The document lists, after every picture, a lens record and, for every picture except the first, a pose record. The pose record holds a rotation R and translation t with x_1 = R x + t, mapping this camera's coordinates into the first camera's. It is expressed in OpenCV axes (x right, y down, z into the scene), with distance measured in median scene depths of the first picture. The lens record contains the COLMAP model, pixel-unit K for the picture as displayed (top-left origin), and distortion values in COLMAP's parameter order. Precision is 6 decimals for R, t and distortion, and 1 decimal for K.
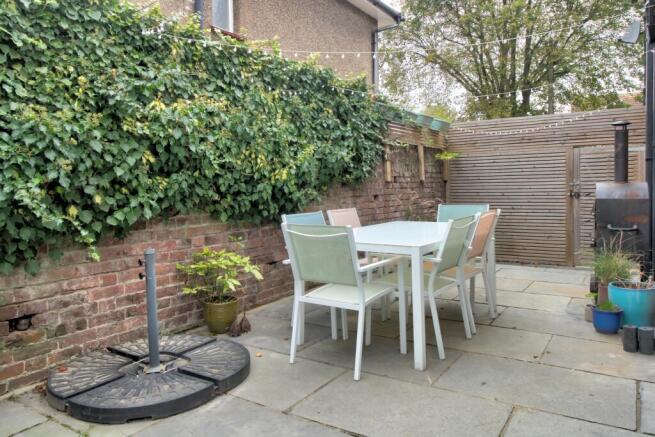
lens RADIAL K [[470.3, 0, 327.0], [0, 470.3, 196.7], [0, 0, 1]] dist [-0.000063, -0.002110]
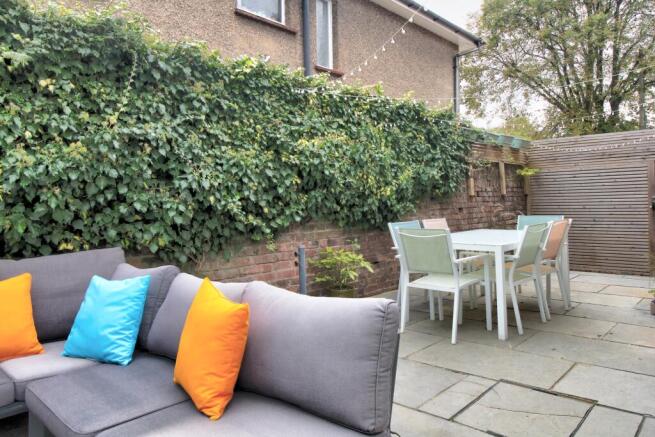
lens RADIAL K [[470.3, 0, 327.0], [0, 470.3, 196.7], [0, 0, 1]] dist [-0.000063, -0.002110]
pose [[0.987151, -0.005142, -0.159710, -0.055346], [0.000295, 0.999539, -0.030358, 0.006817], [0.159793, 0.029921, 0.986697, -0.284584]]
